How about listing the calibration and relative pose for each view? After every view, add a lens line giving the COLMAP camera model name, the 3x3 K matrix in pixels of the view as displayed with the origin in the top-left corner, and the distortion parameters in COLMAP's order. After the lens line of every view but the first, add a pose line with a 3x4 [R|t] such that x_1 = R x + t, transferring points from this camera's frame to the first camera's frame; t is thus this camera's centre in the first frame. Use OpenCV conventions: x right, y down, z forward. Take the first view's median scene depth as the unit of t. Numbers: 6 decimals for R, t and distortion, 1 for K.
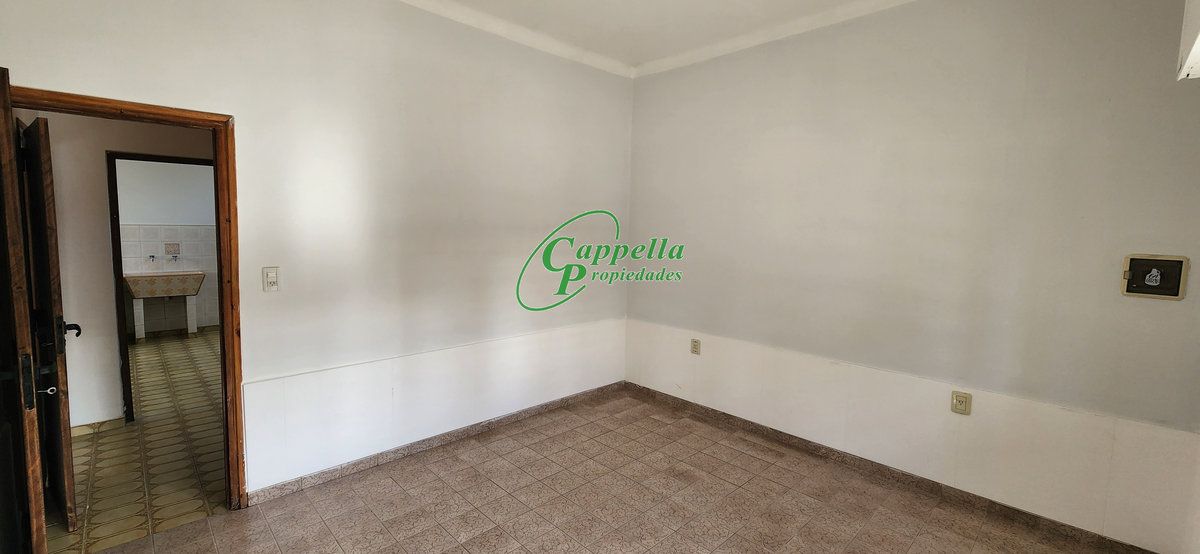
lens RADIAL K [[485.3, 0, 596.1], [0, 485.3, 274.5], [0, 0, 1]] dist [0.002639, -0.001160]
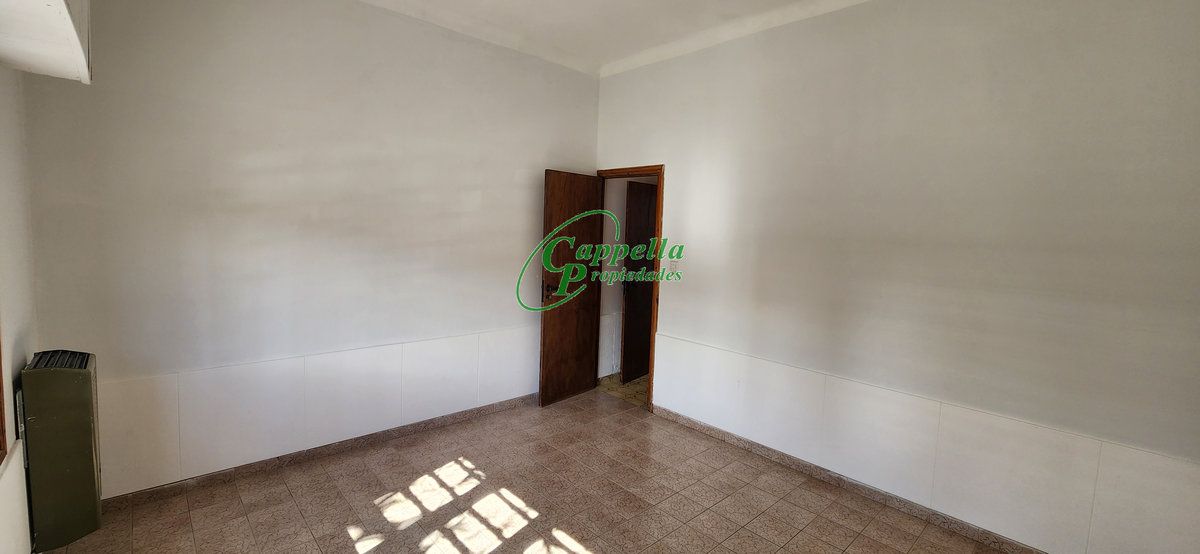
lens RADIAL K [[485.3, 0, 592.0], [0, 485.3, 280.7], [0, 0, 1]] dist [0.002639, -0.001160]
pose [[-0.030389, 0.090862, -0.995400, 0.685598], [-0.130659, 0.986954, 0.094080, -0.052618], [0.990962, 0.132917, -0.018121, 0.666984]]
